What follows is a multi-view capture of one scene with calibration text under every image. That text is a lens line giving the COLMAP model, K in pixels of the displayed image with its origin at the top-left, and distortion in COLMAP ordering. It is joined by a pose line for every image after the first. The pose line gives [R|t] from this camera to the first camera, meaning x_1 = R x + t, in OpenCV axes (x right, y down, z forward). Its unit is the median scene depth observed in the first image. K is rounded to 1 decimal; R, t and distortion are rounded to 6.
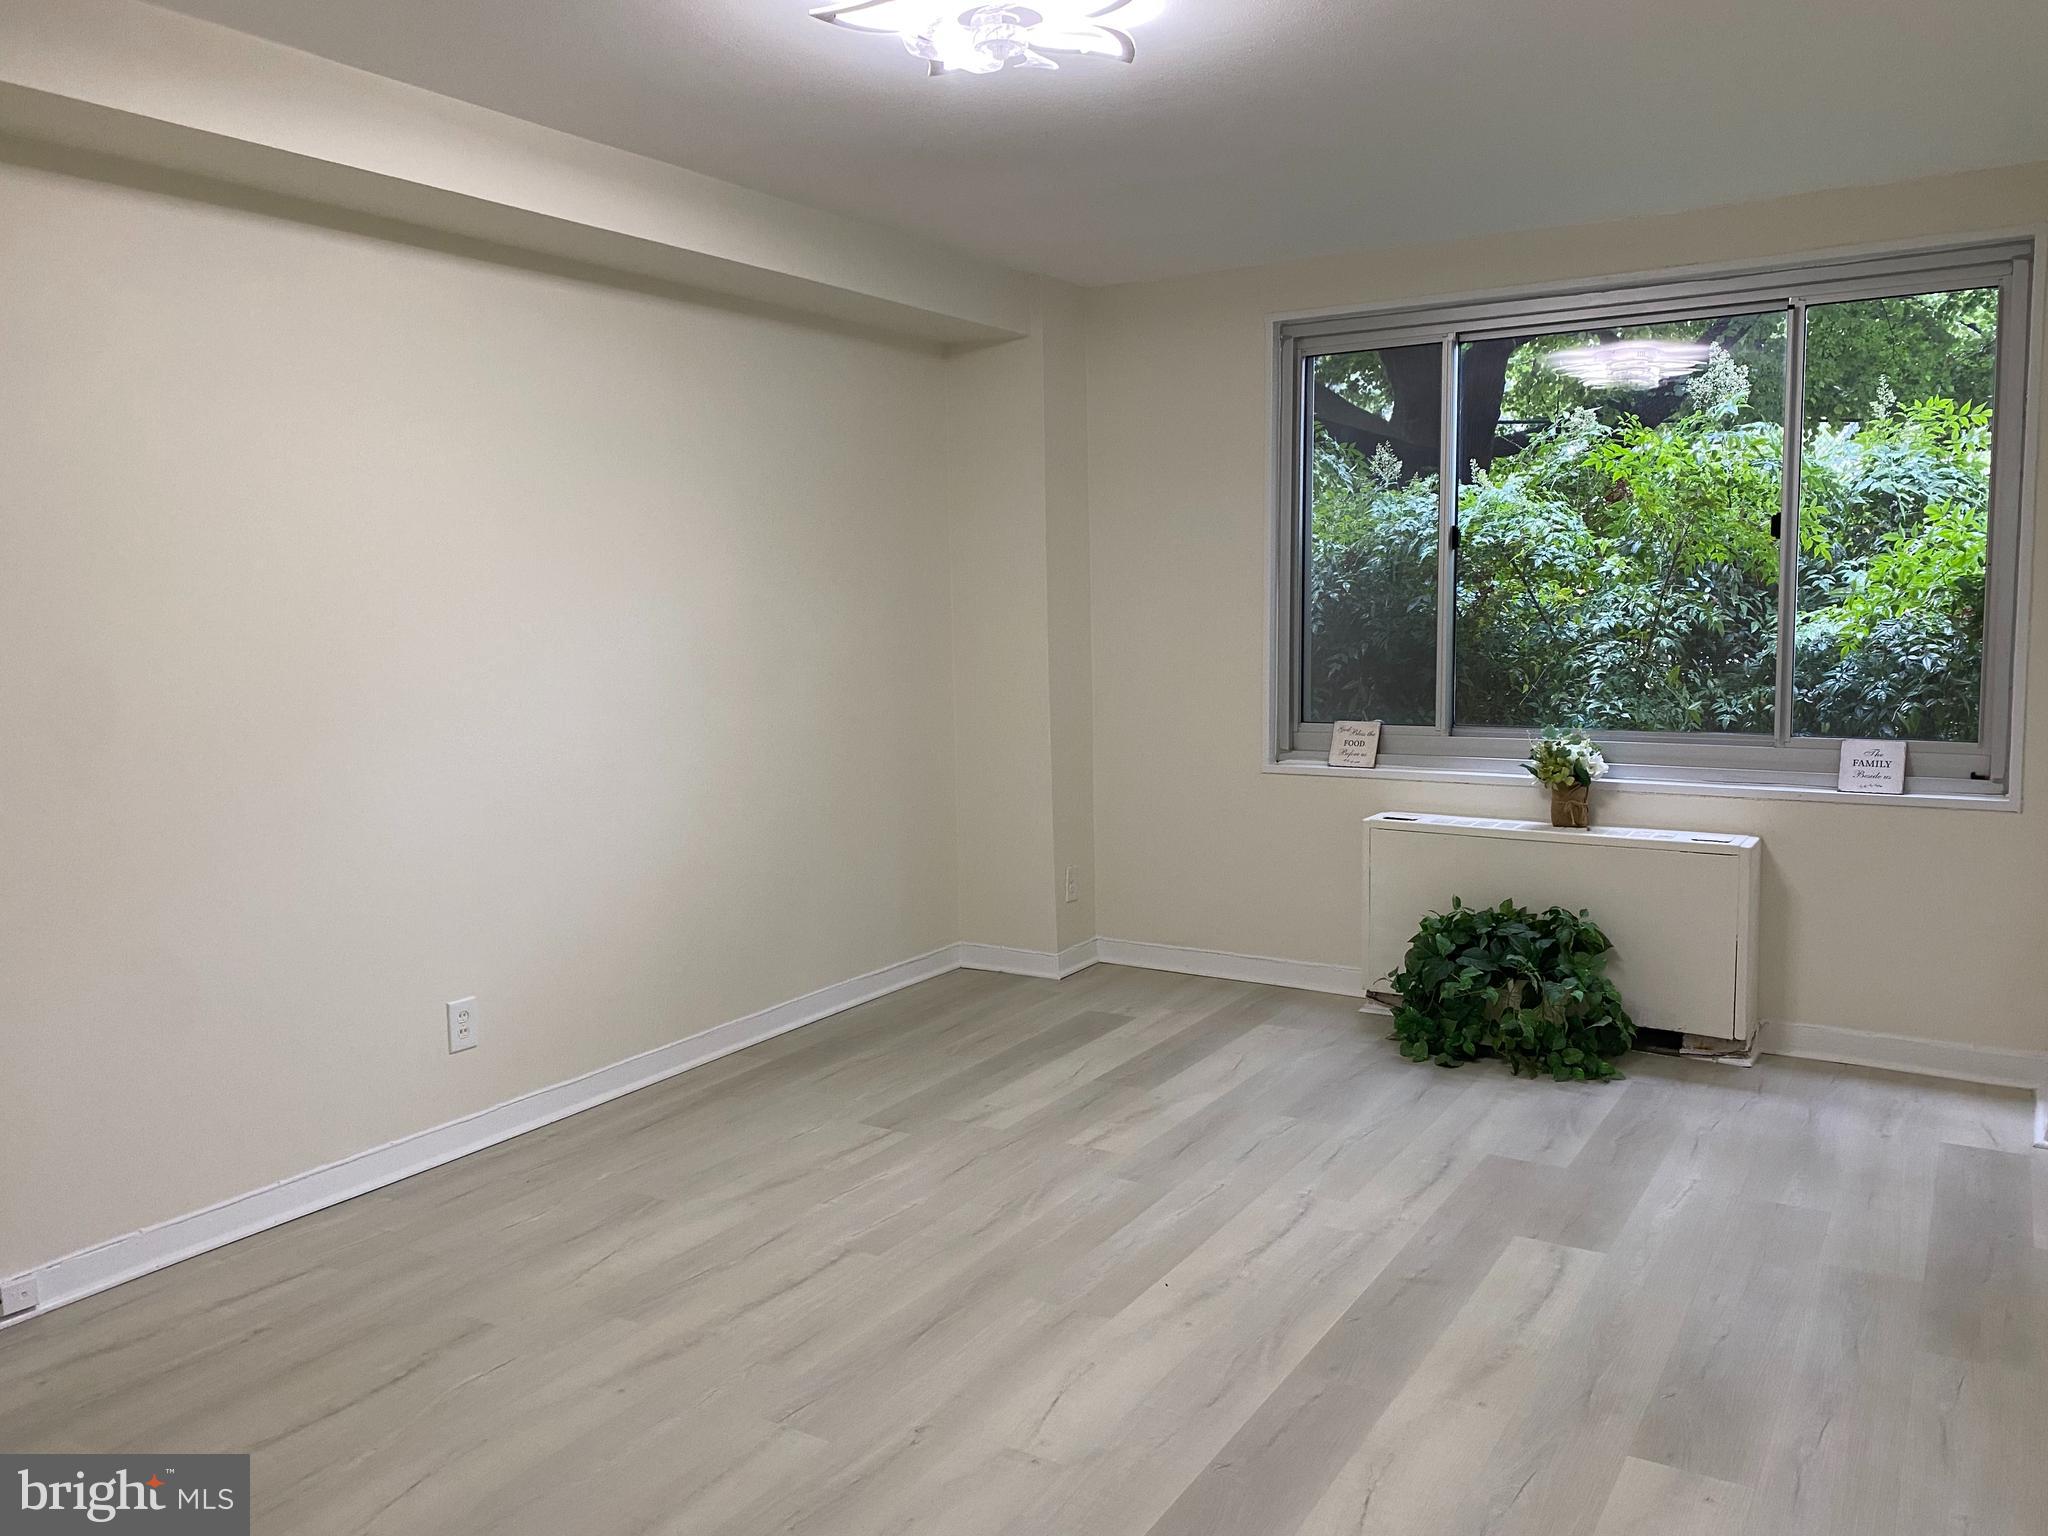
lens RADIAL K [[1562.8, 0, 1024.6], [0, 1562.8, 756.7], [0, 0, 1]] dist [0.059118, -0.111240]
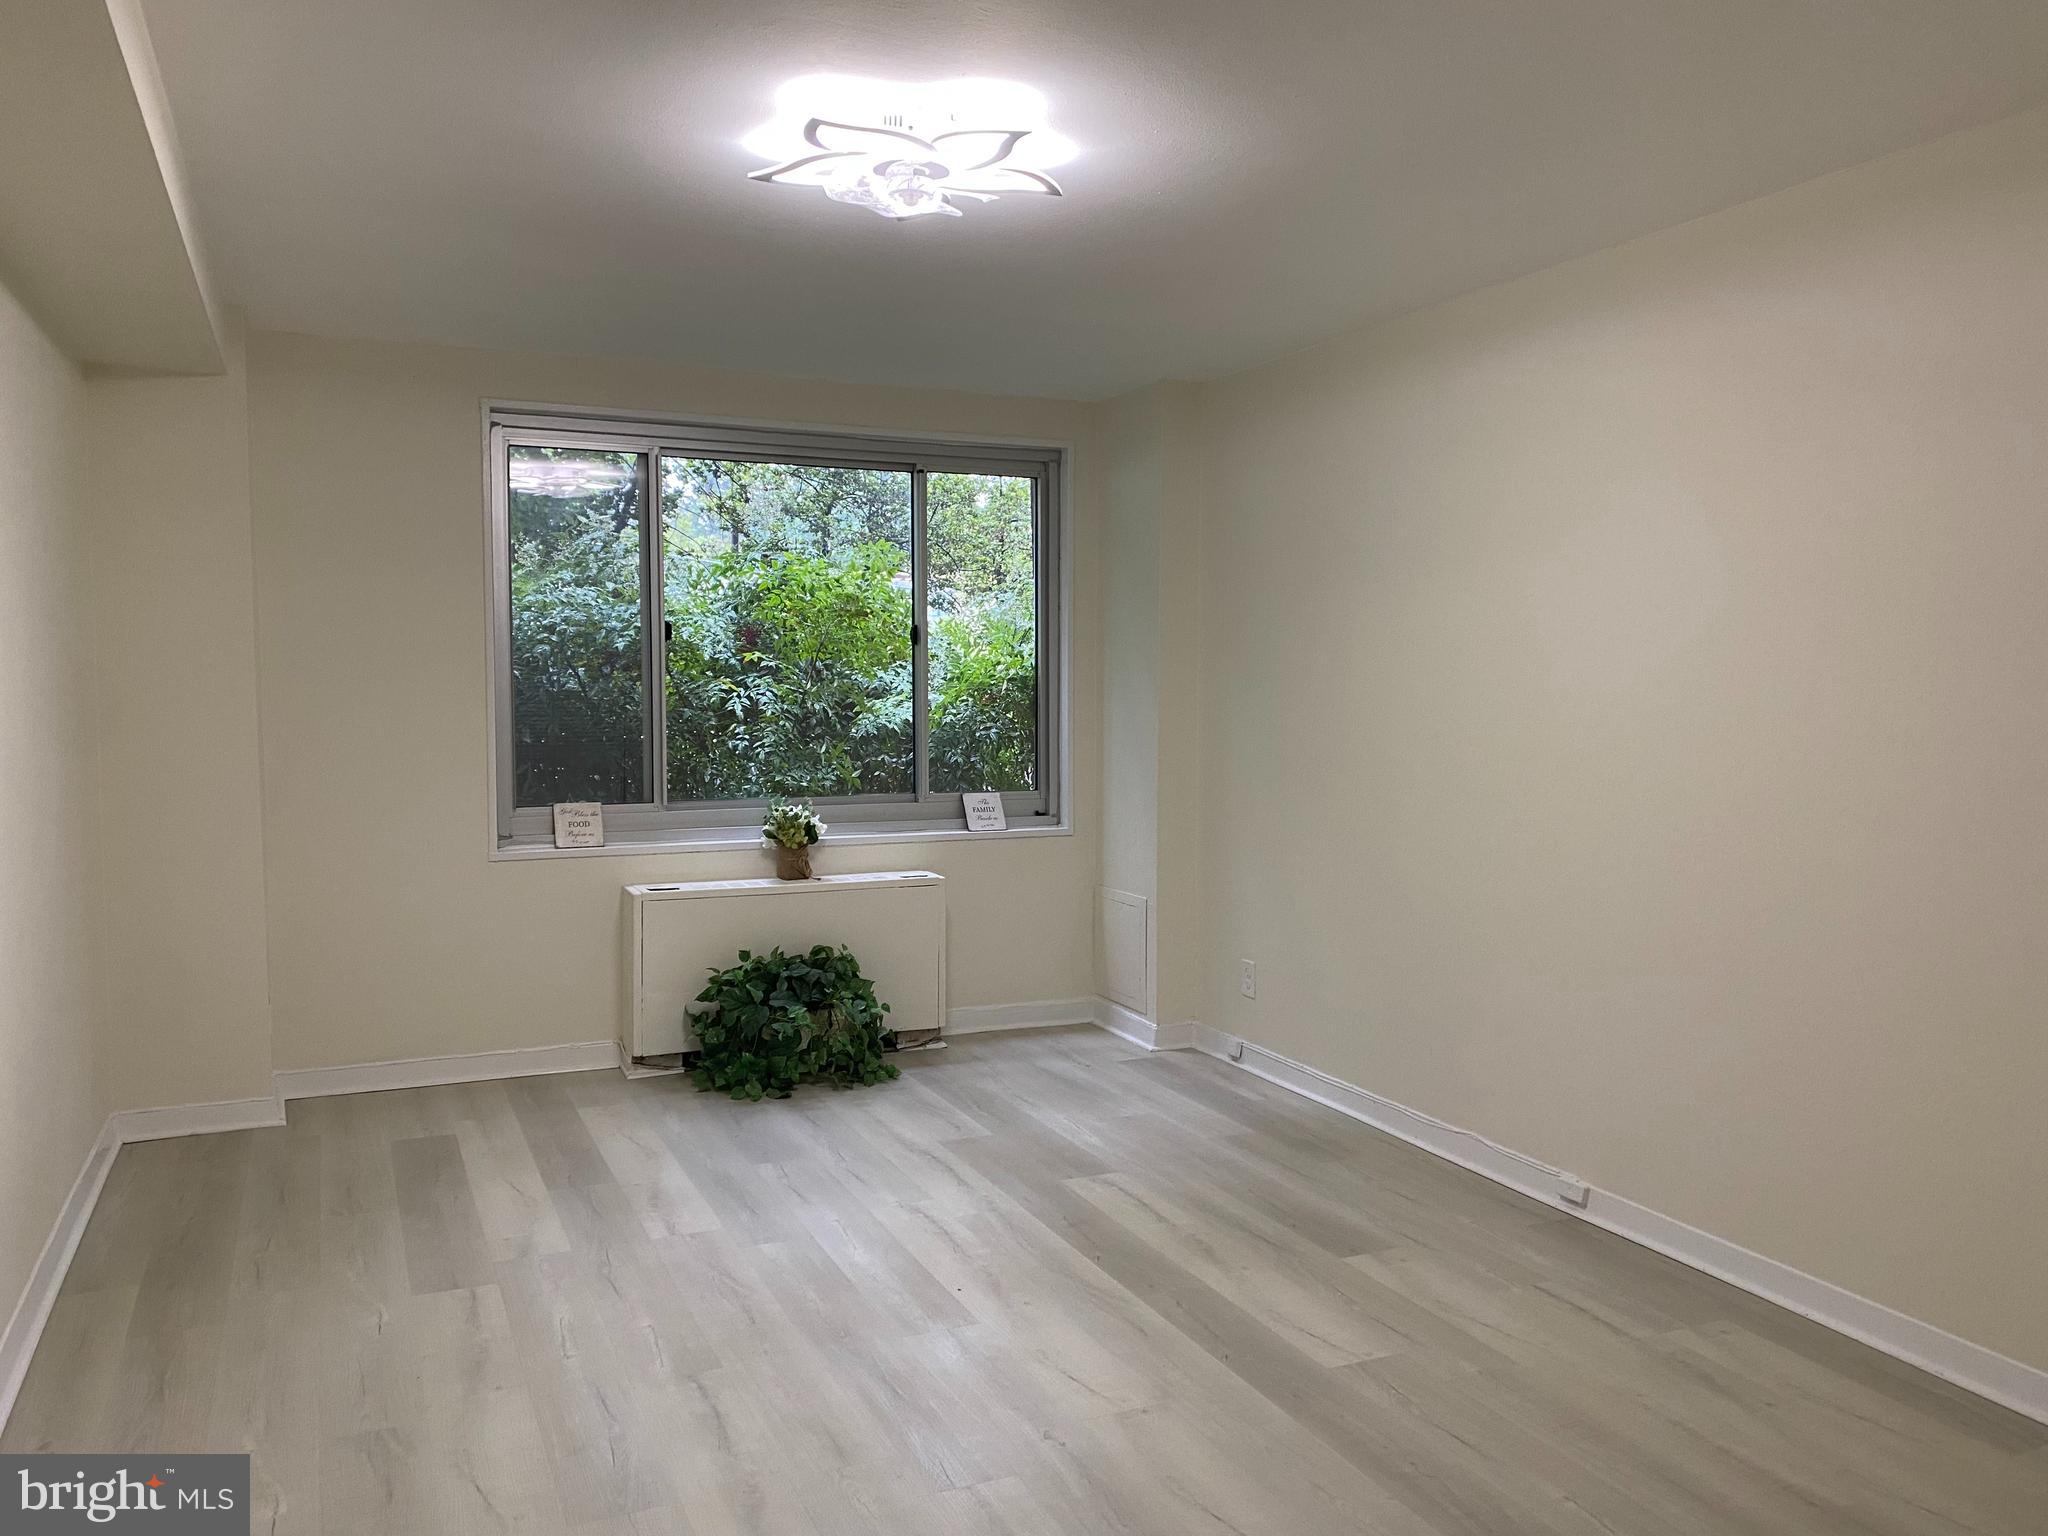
lens RADIAL K [[1562.8, 0, 1024.6], [0, 1562.8, 756.7], [0, 0, 1]] dist [0.059118, -0.111240]
pose [[0.551577, -0.029083, 0.833617, -0.583139], [0.072089, 0.997315, -0.012905, -0.021810], [-0.831003, 0.067213, 0.552192, 0.217584]]
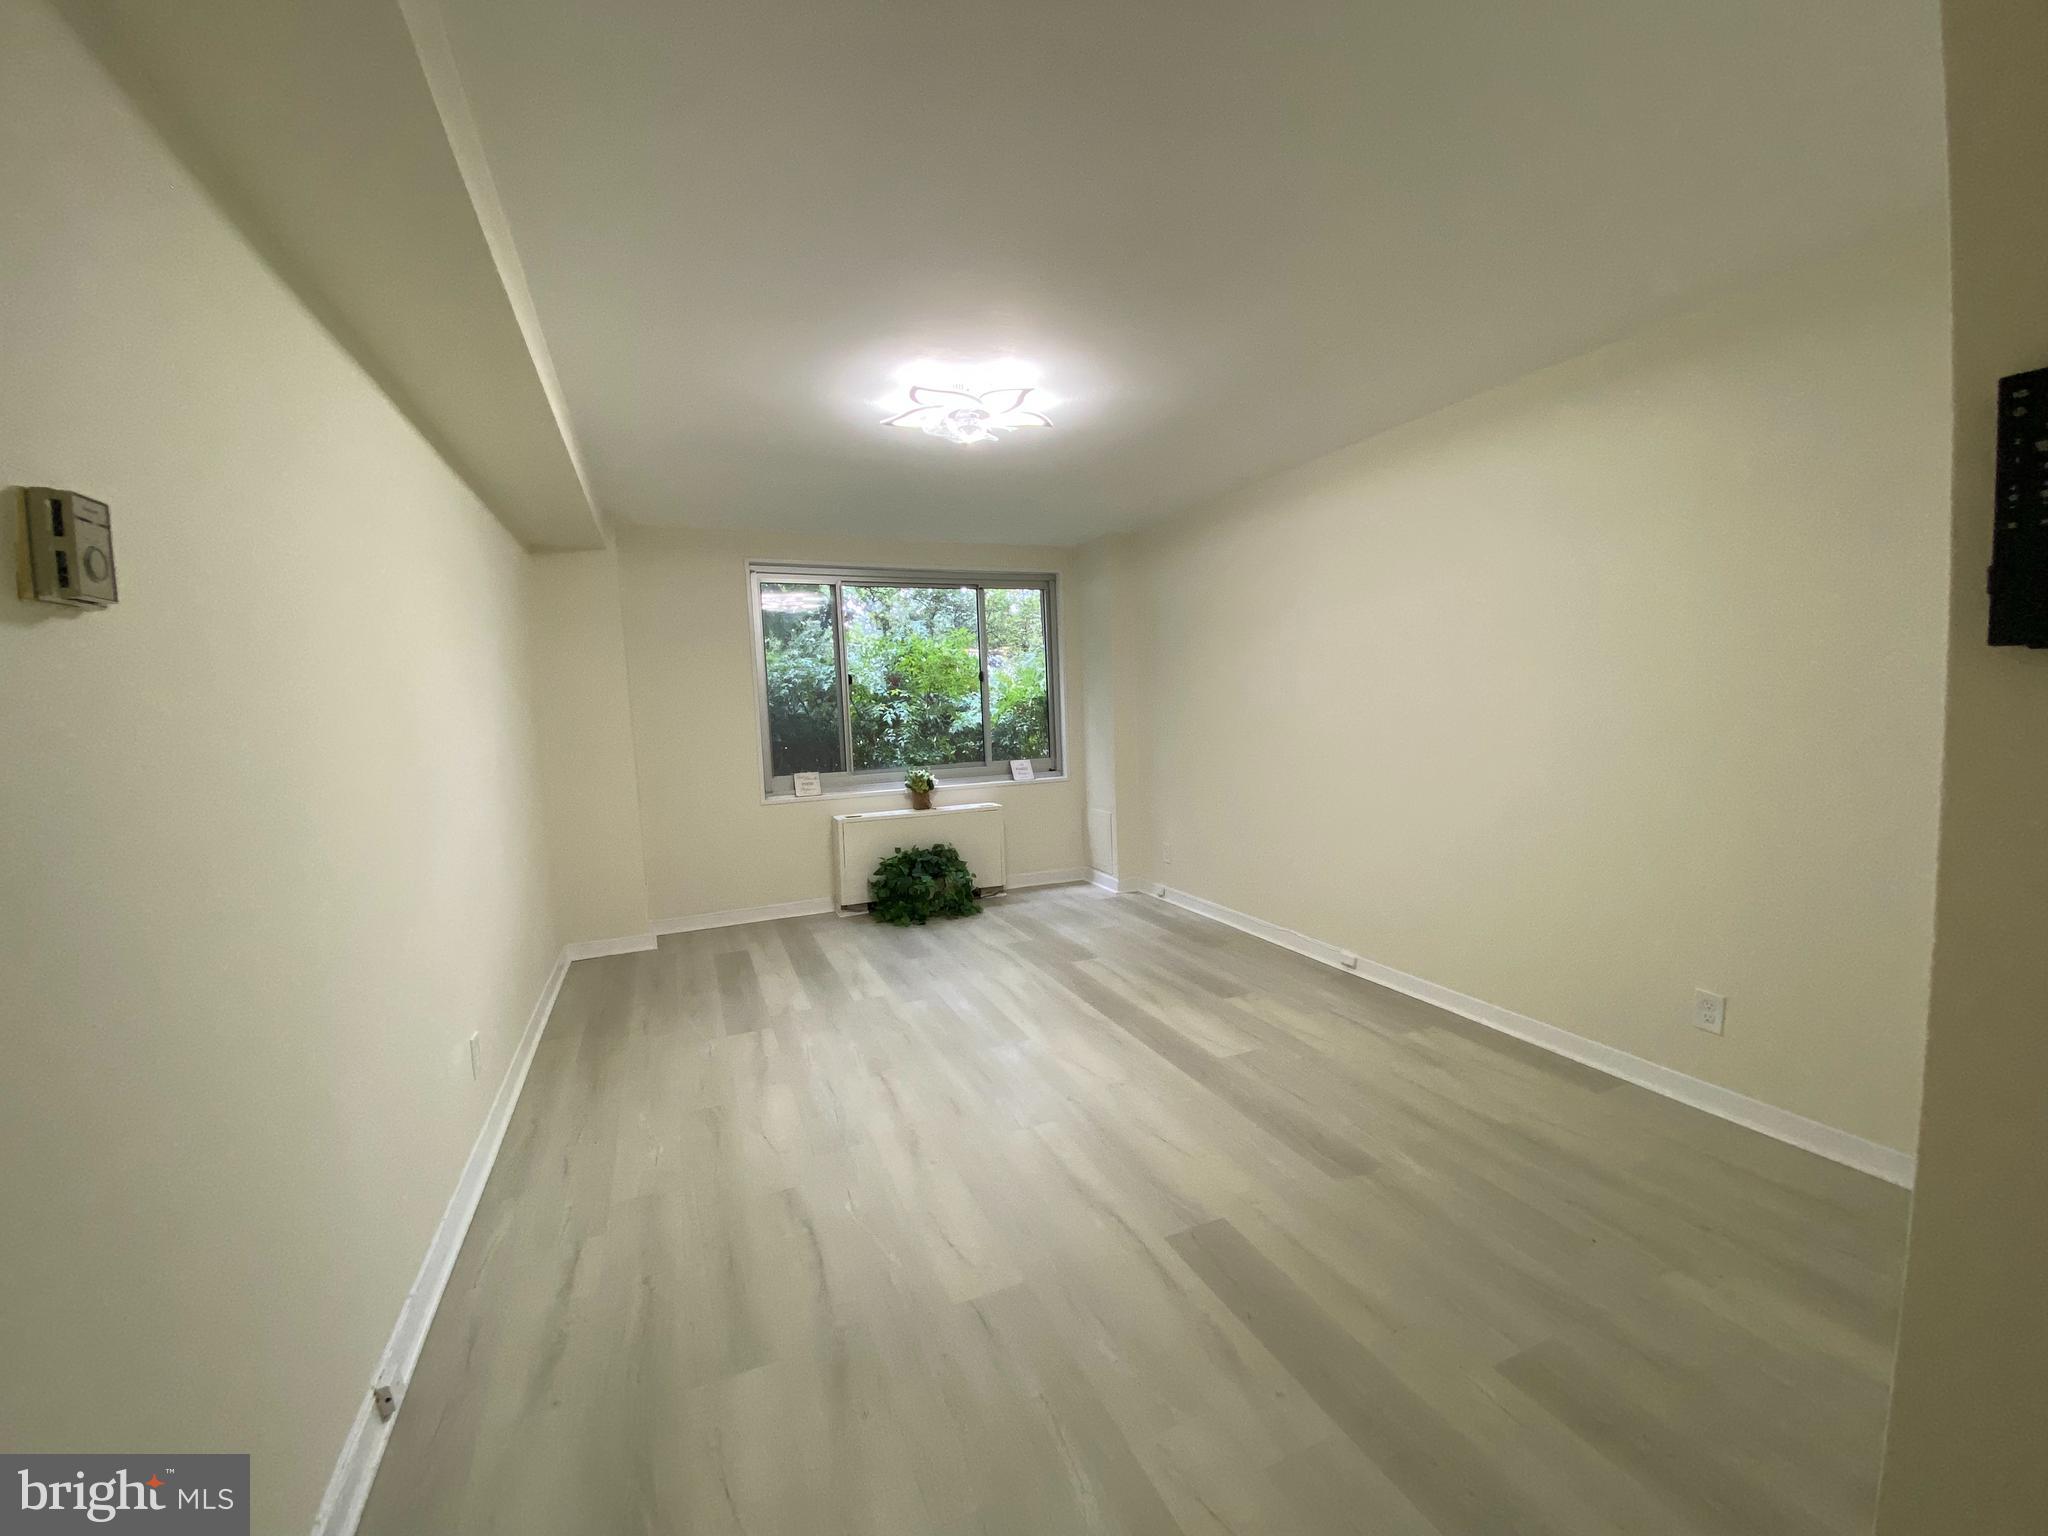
lens RADIAL K [[820.9, 0, 1024.2], [0, 820.9, 763.3], [0, 0, 1]] dist [0.052788, -0.035564]
pose [[0.567508, -0.068118, 0.820546, -0.565705], [0.110408, 0.993867, 0.006147, -0.012574], [-0.815932, 0.087106, 0.571548, 0.232242]]
